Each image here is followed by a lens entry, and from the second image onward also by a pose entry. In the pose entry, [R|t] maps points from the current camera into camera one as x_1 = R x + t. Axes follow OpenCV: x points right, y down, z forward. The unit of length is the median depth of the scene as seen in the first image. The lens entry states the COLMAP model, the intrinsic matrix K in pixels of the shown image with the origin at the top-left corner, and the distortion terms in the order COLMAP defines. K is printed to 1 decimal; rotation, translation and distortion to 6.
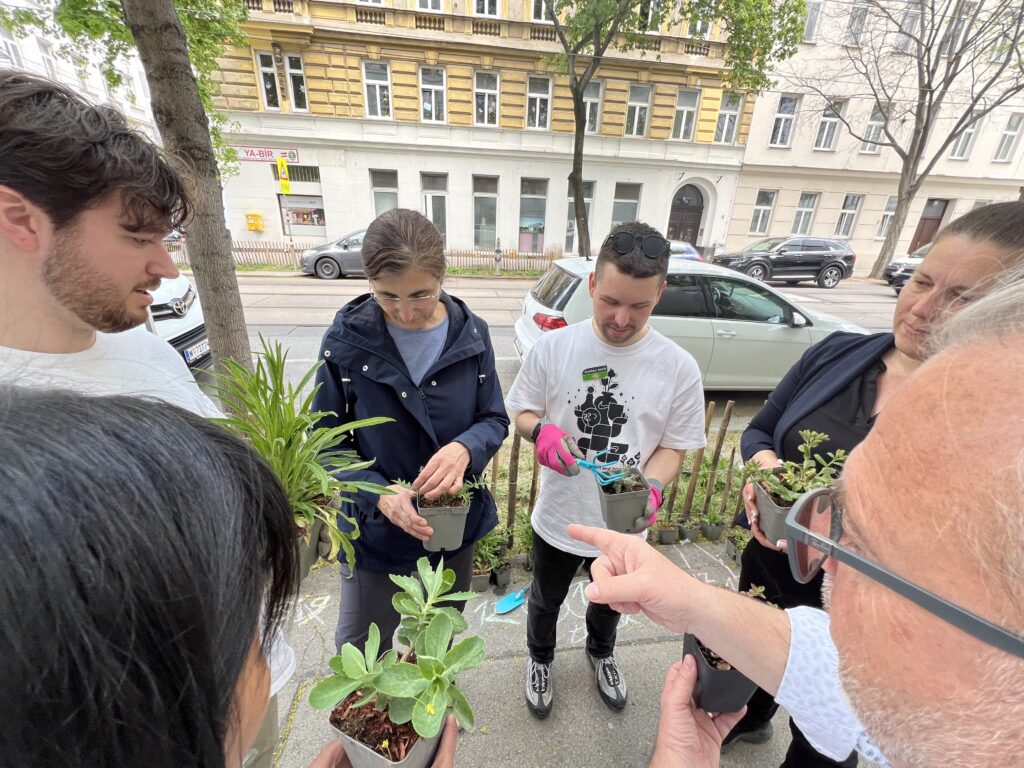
lens RADIAL K [[384.8, 0, 512.0], [0, 384.8, 384.0], [0, 0, 1]] dist [0.002736, 0.000231]
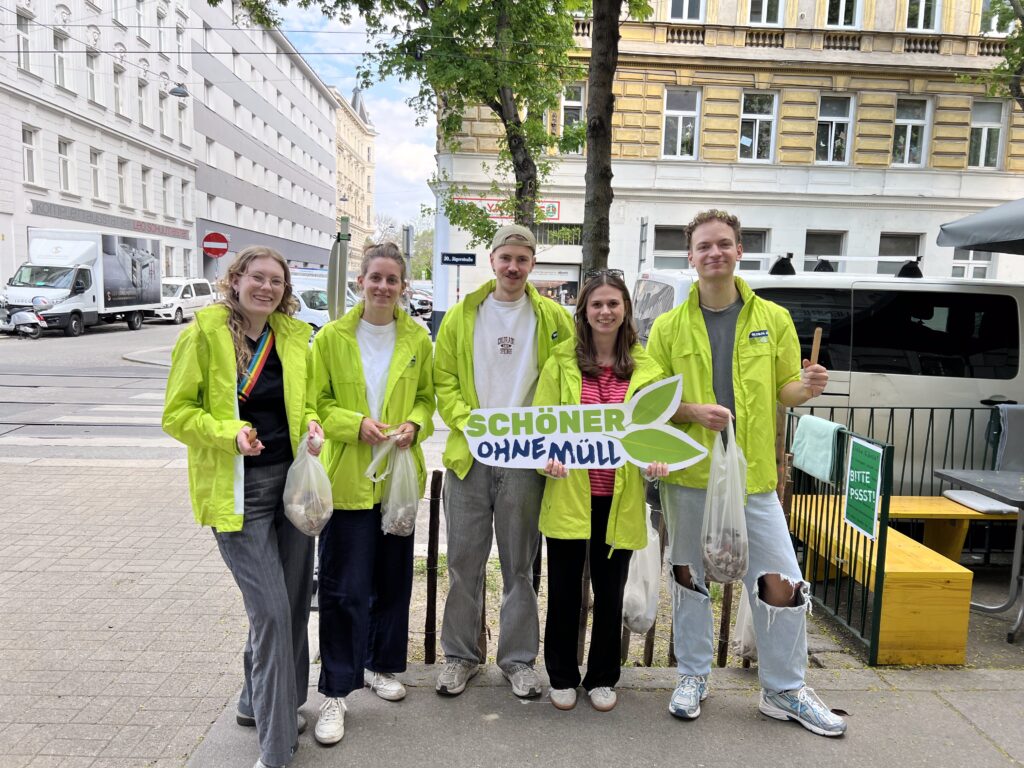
lens RADIAL K [[654.8, 0, 512.0], [0, 654.8, 384.0], [0, 0, 1]] dist [0.024898, 0.001037]
pose [[0.998527, -0.000458, -0.054252, -0.577475], [-0.012886, 0.969347, -0.245359, -0.008079], [0.052701, 0.245697, 0.967913, -0.052017]]
